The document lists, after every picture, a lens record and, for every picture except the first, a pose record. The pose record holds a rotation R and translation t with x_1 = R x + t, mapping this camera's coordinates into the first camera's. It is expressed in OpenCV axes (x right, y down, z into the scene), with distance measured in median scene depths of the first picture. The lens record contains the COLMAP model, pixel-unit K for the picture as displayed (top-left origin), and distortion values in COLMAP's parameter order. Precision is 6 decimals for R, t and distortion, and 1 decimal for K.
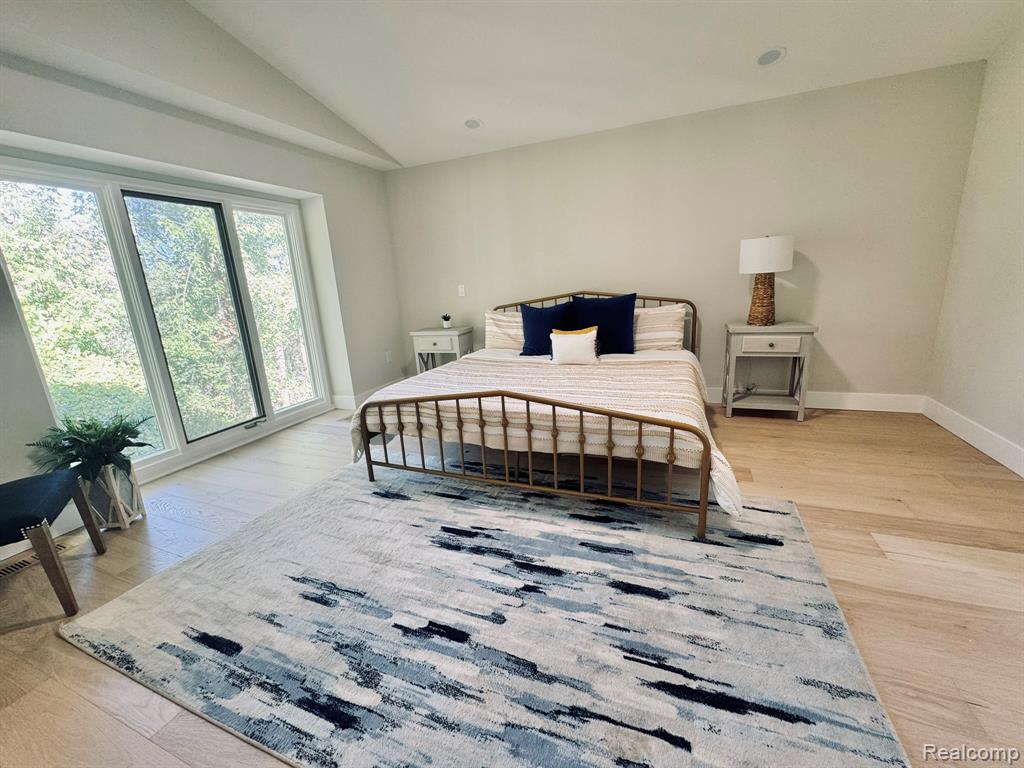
lens RADIAL K [[409.6, 0, 512.9], [0, 409.6, 382.1], [0, 0, 1]] dist [-0.007915, 0.000849]
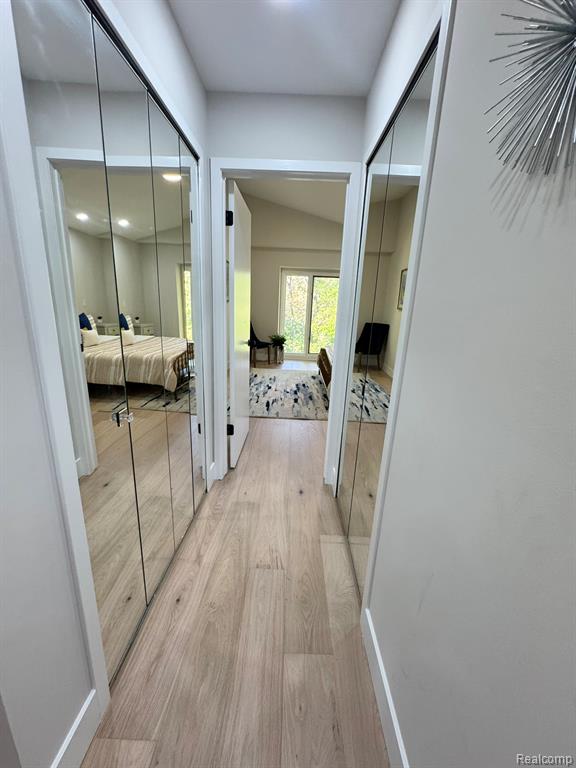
lens RADIAL K [[307.2, 0, 287.5], [0, 307.2, 385.2], [0, 0, 1]] dist [-0.007915, 0.000849]
pose [[0.351153, 0.307379, -0.884426, 2.865470], [-0.284512, 0.934944, 0.211973, -0.176103], [0.892045, 0.177195, 0.415761, -0.218469]]
